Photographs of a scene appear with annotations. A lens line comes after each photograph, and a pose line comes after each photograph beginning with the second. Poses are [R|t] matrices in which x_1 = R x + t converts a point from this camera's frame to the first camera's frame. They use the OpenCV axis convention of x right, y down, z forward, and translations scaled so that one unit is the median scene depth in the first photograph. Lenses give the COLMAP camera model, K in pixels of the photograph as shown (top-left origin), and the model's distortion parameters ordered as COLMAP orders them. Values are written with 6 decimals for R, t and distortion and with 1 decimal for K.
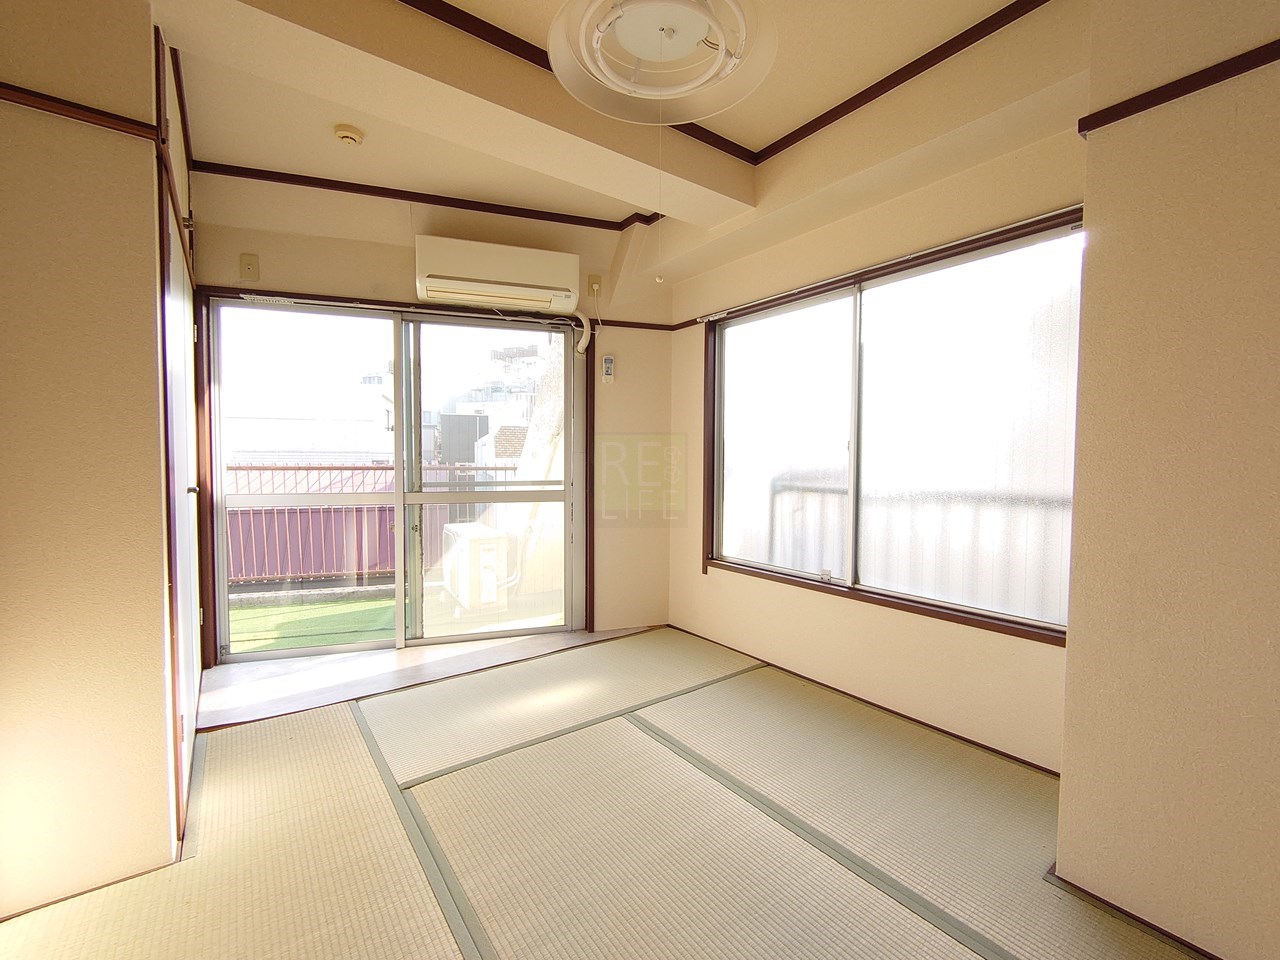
lens RADIAL K [[546.2, 0, 640.0], [0, 546.2, 480.0], [0, 0, 1]] dist [0.003132, -0.005243]
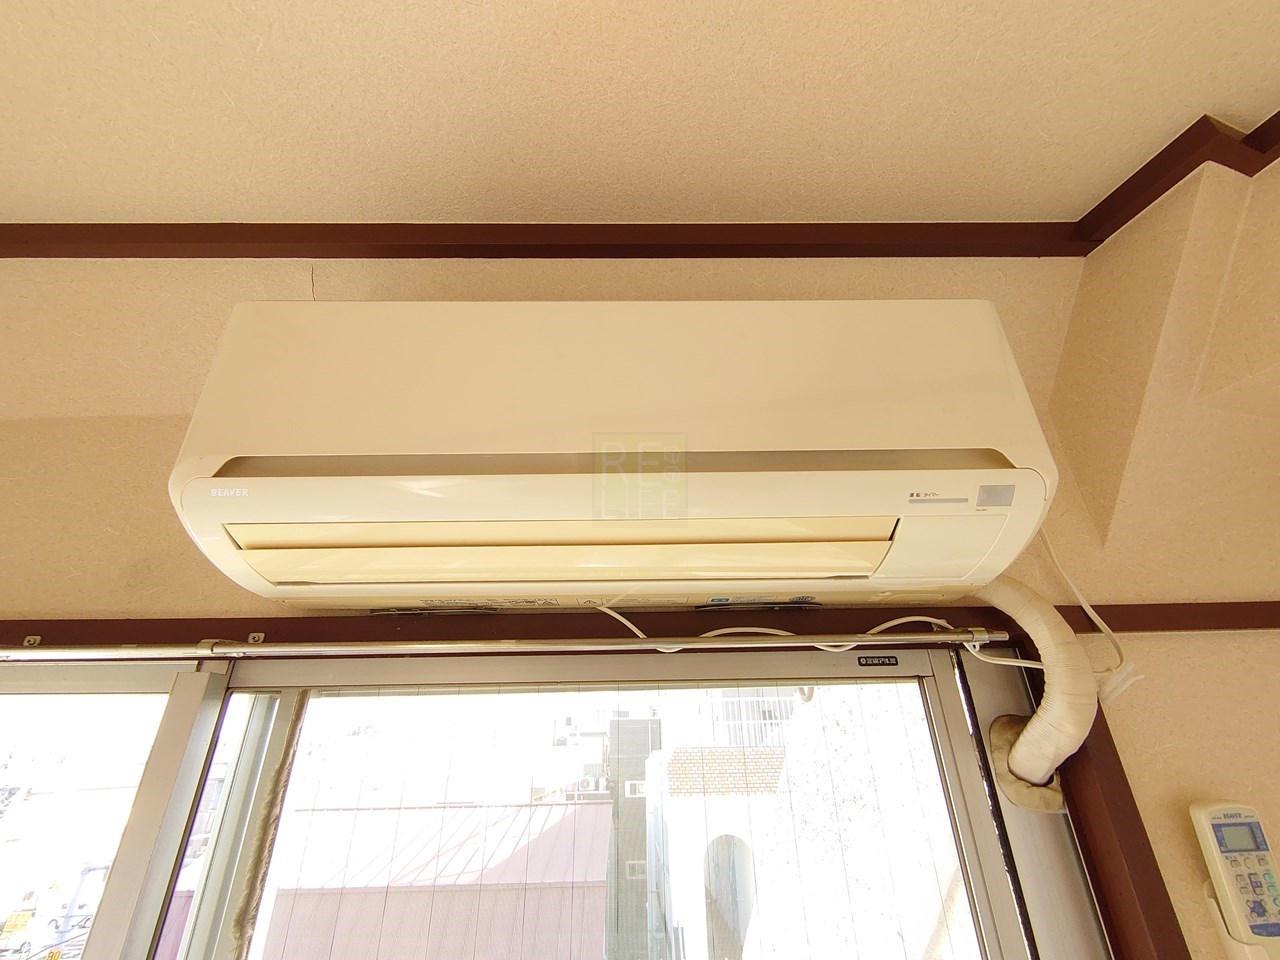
lens RADIAL K [[546.2, 0, 640.0], [0, 546.2, 480.0], [0, 0, 1]] dist [0.003132, -0.005243]
pose [[0.951914, -0.156339, -0.263472, -0.180023], [0.009114, 0.874064, -0.485725, -0.242216], [0.306229, 0.459967, 0.833459, 0.770089]]
